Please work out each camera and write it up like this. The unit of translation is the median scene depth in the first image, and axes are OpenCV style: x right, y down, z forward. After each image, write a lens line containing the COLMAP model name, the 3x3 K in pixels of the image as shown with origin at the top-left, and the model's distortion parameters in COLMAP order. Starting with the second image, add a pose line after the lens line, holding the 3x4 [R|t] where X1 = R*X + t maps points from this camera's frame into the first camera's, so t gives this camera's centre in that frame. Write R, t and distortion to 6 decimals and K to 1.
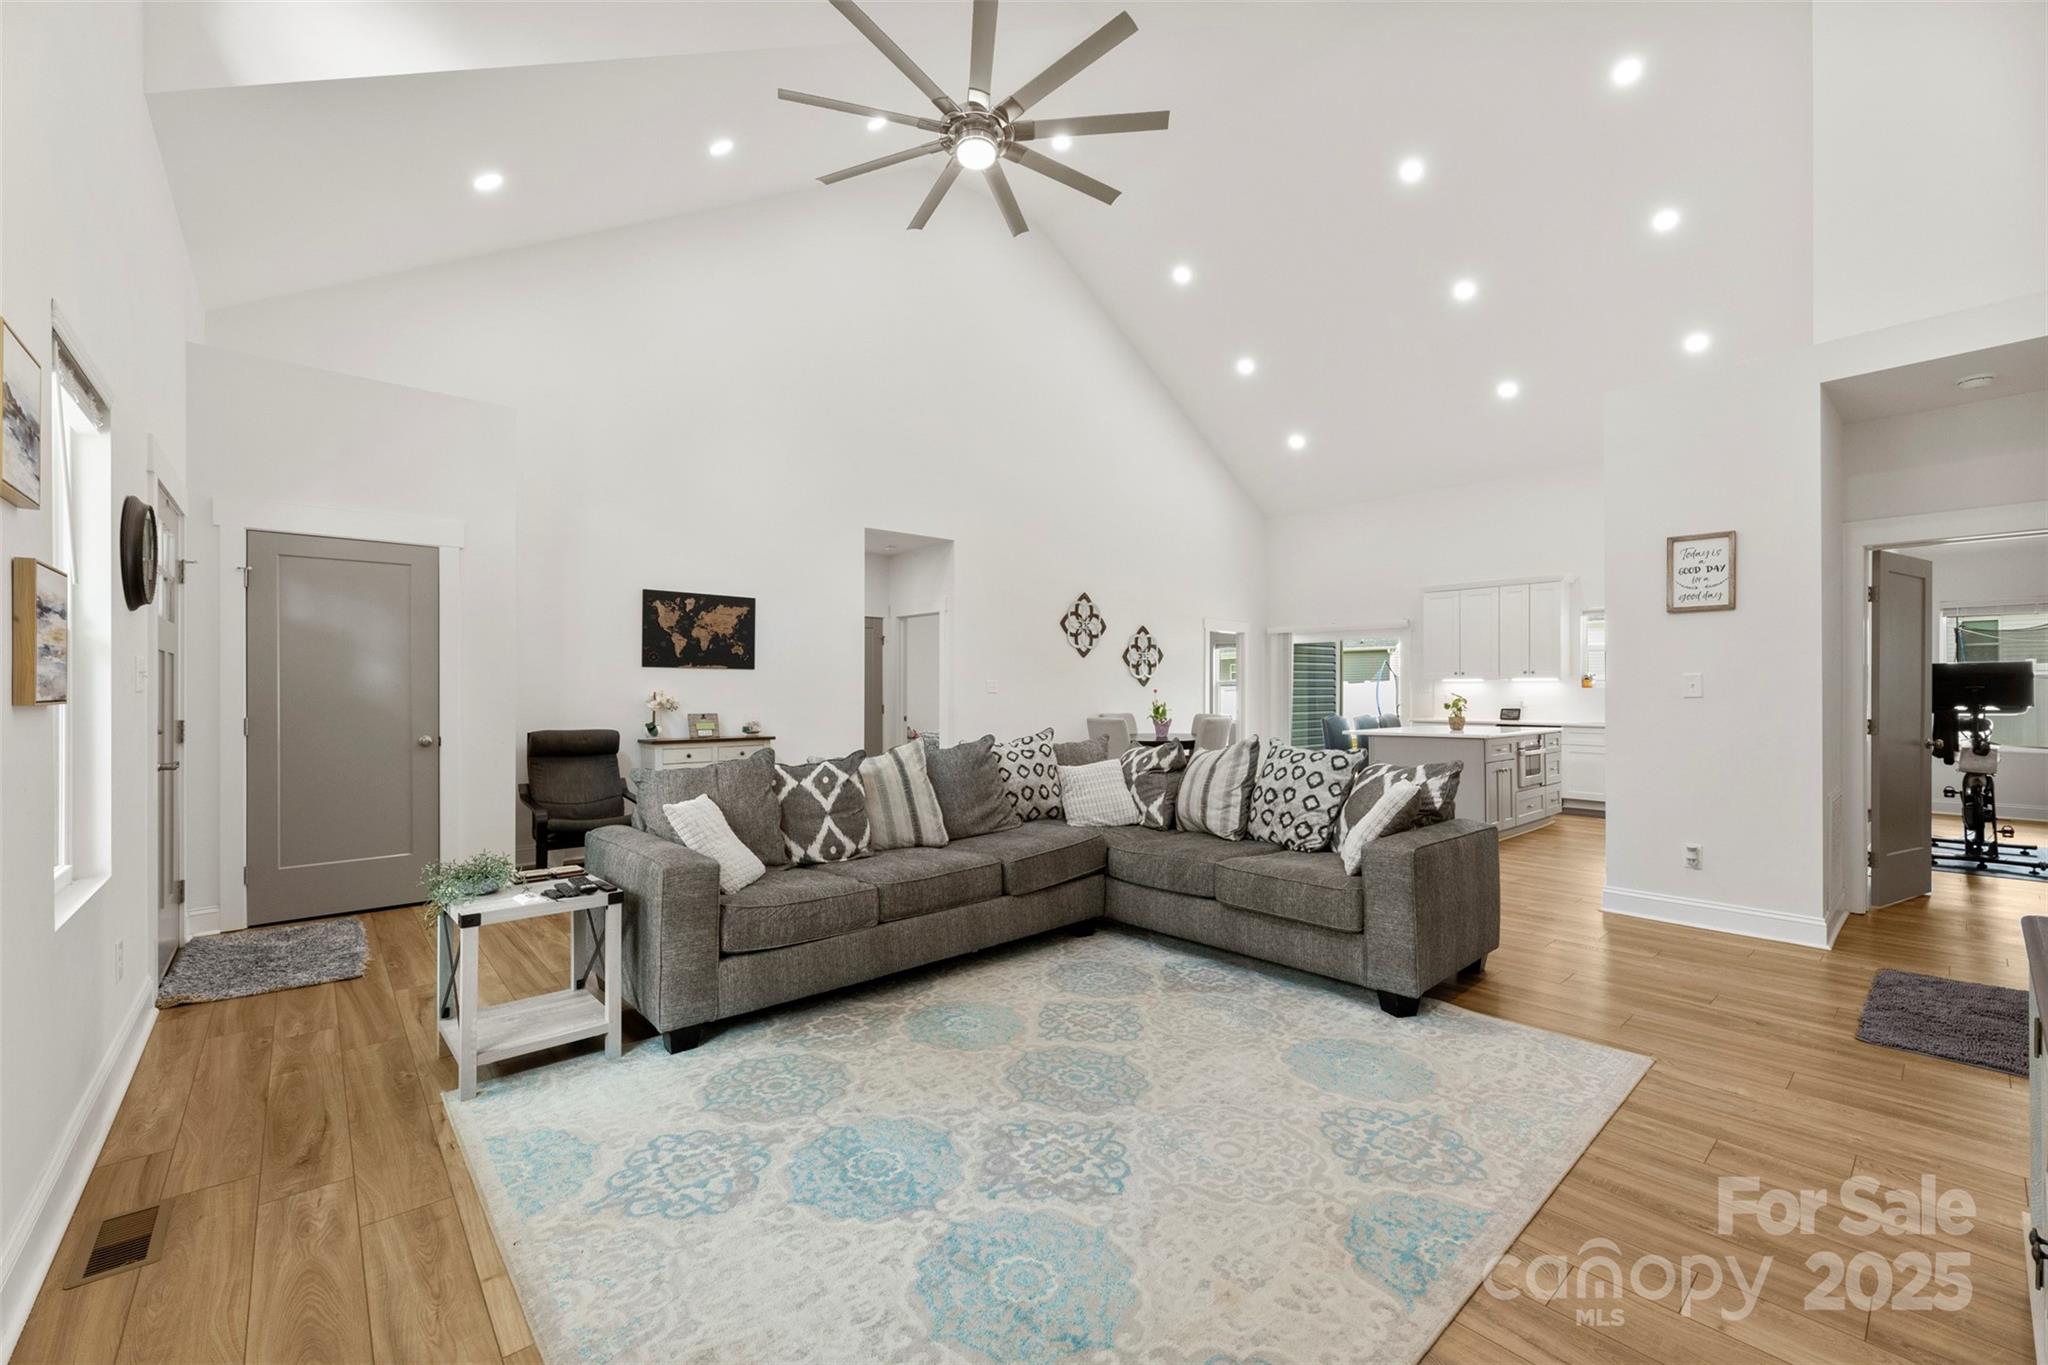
lens RADIAL K [[827.6, 0, 1016.9], [0, 827.6, 681.0], [0, 0, 1]] dist [0.003224, 0.000583]
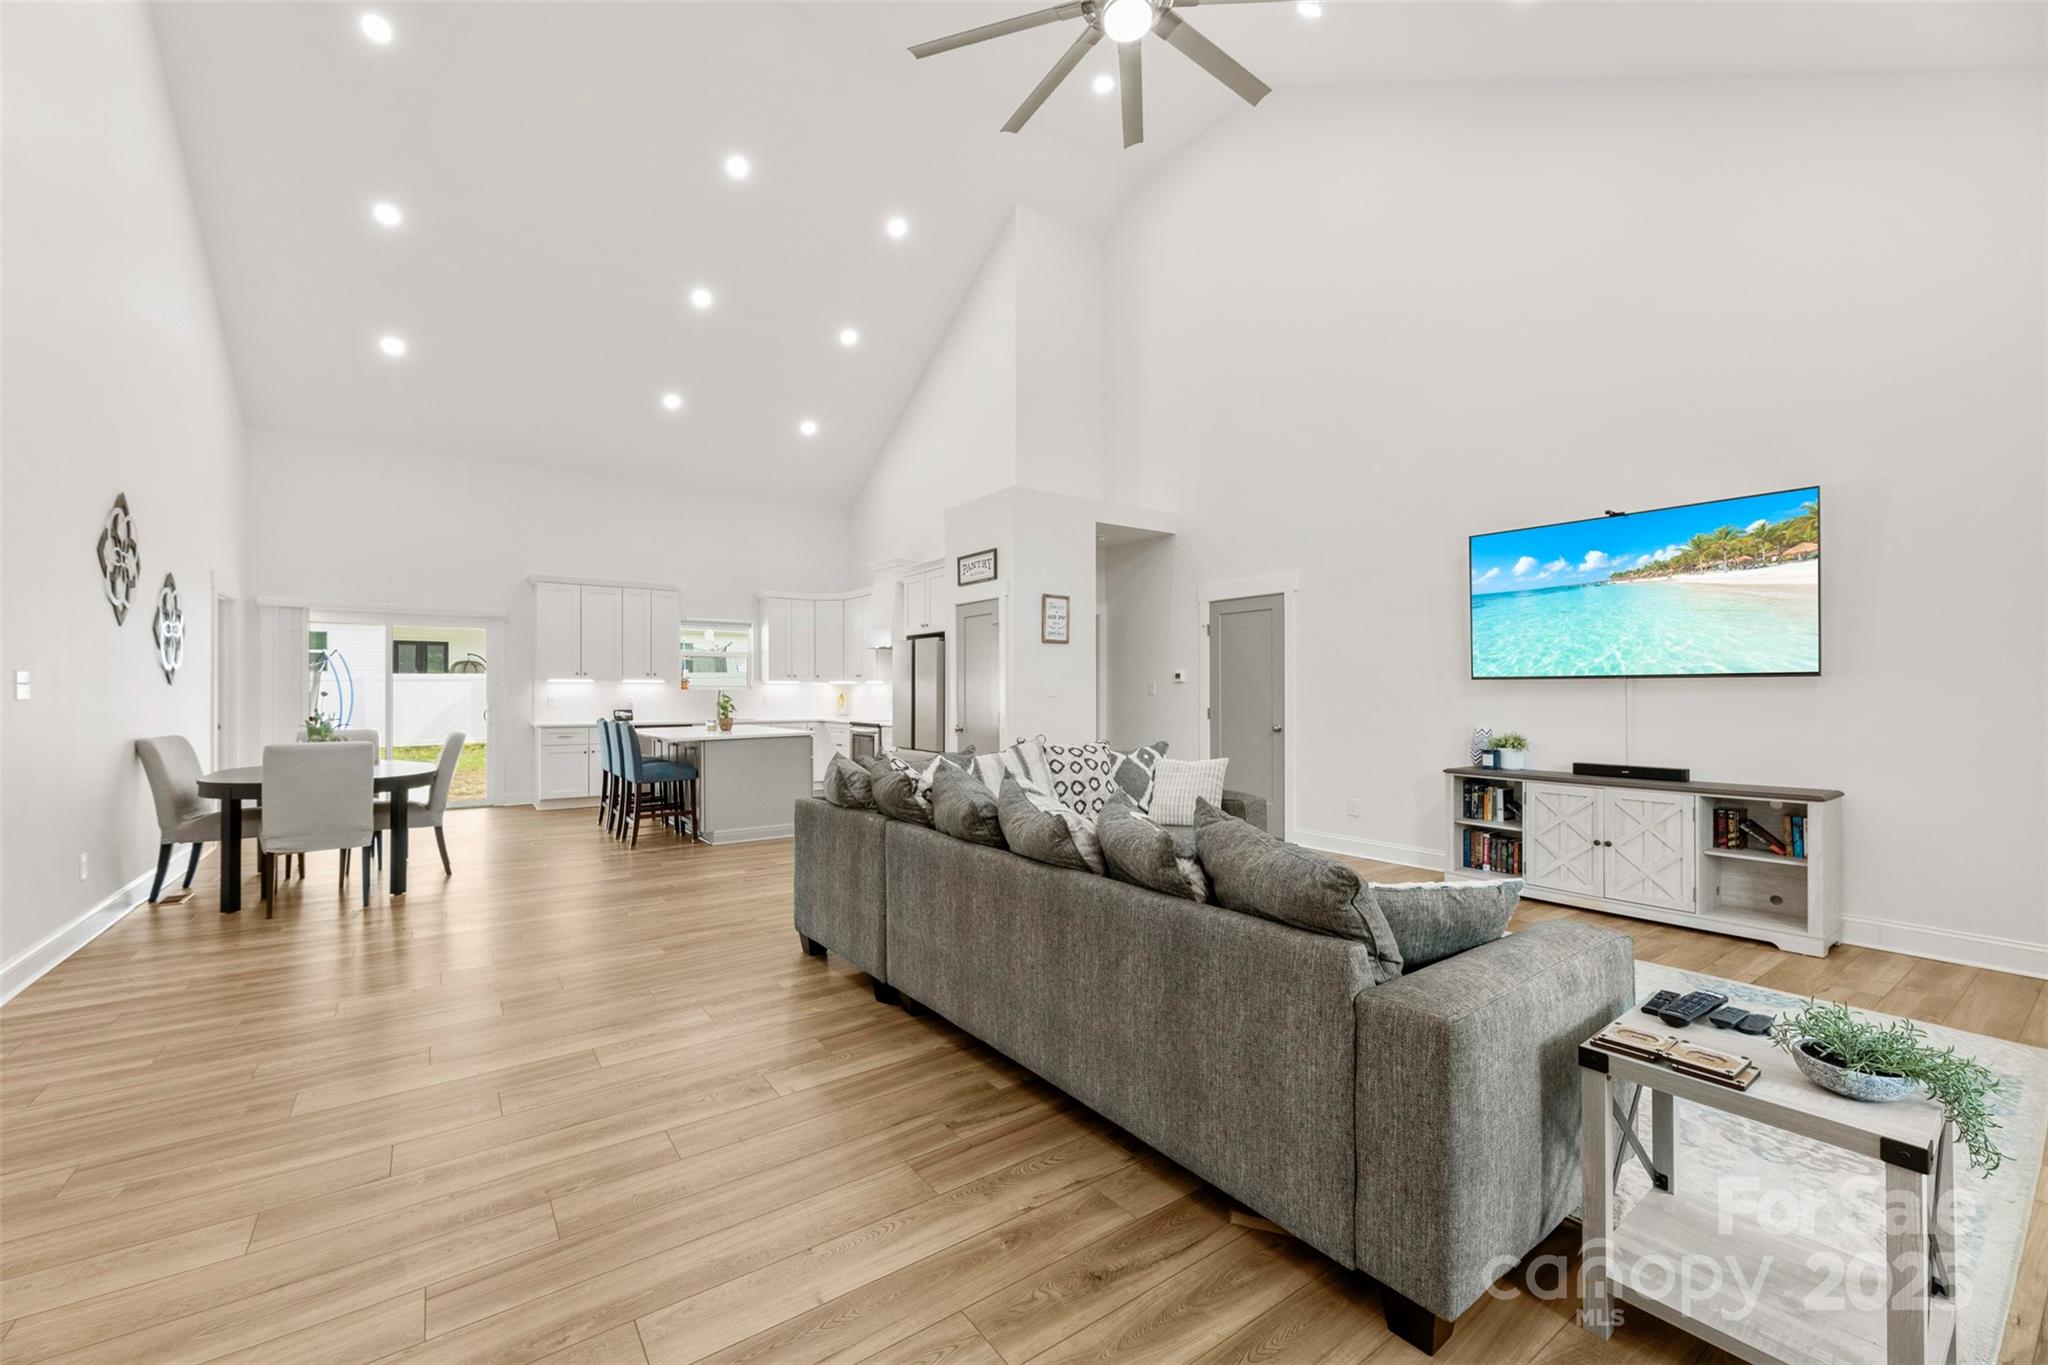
lens RADIAL K [[827.6, 0, 1021.6], [0, 827.6, 685.8], [0, 0, 1]] dist [0.003224, 0.000583]
pose [[0.087404, 0.003167, 0.996168, -0.364690], [-0.011294, 0.999934, -0.002188, 0.001300], [-0.996109, -0.011059, 0.087434, 0.432194]]
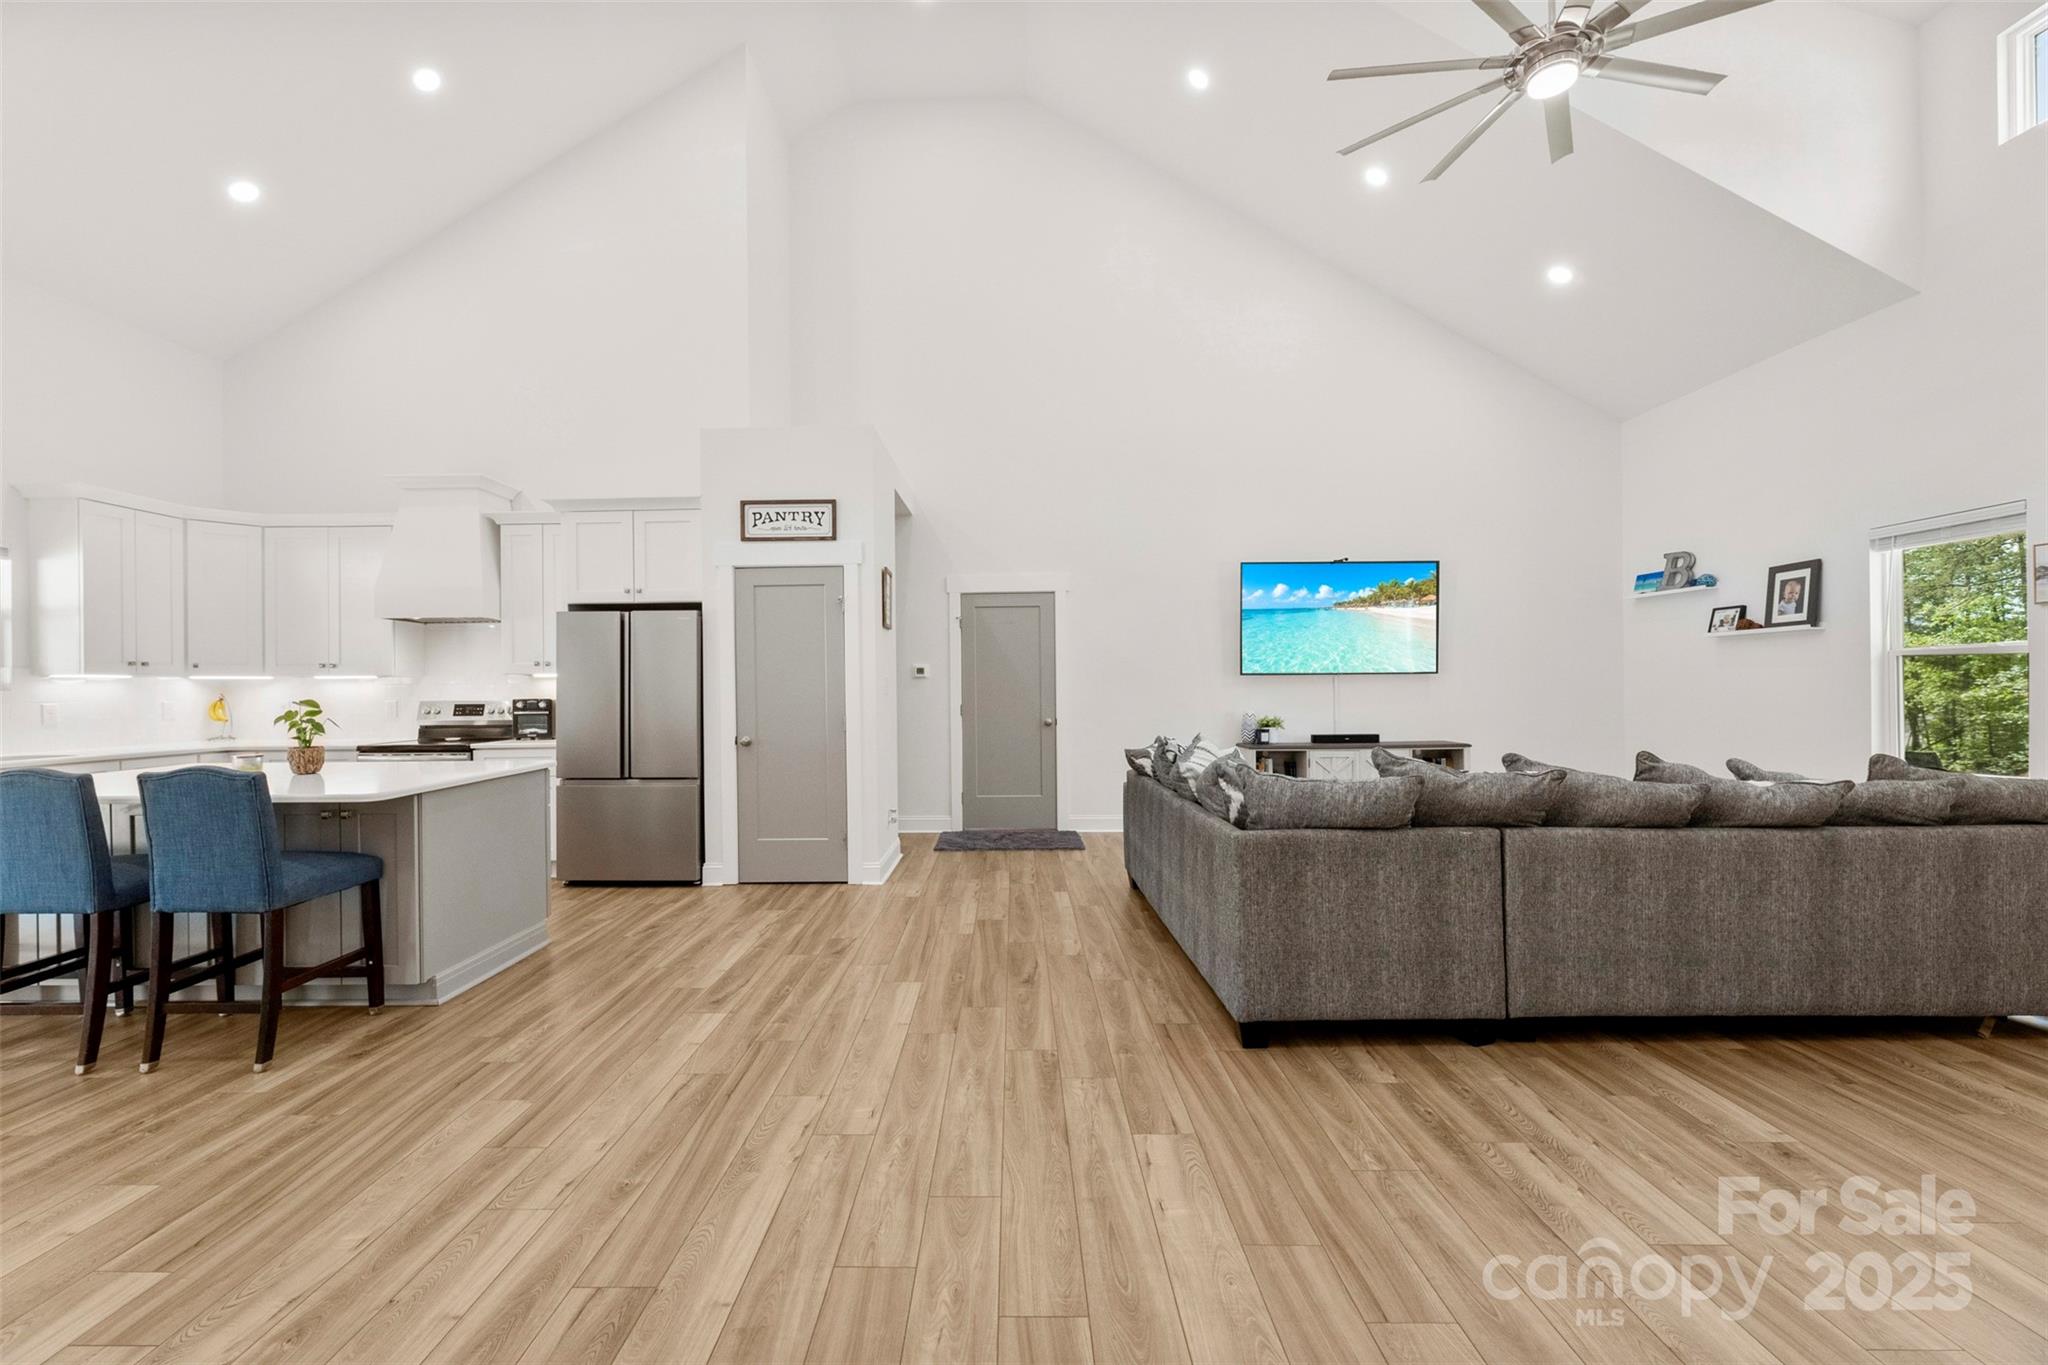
lens RADIAL K [[827.6, 0, 1011.5], [0, 827.6, 685.1], [0, 0, 1]] dist [0.003224, 0.000583]
pose [[-0.751452, 0.005177, 0.659767, -0.087090], [-0.001028, 0.999959, -0.009018, 0.007367], [-0.659787, -0.007455, -0.751416, 0.865419]]
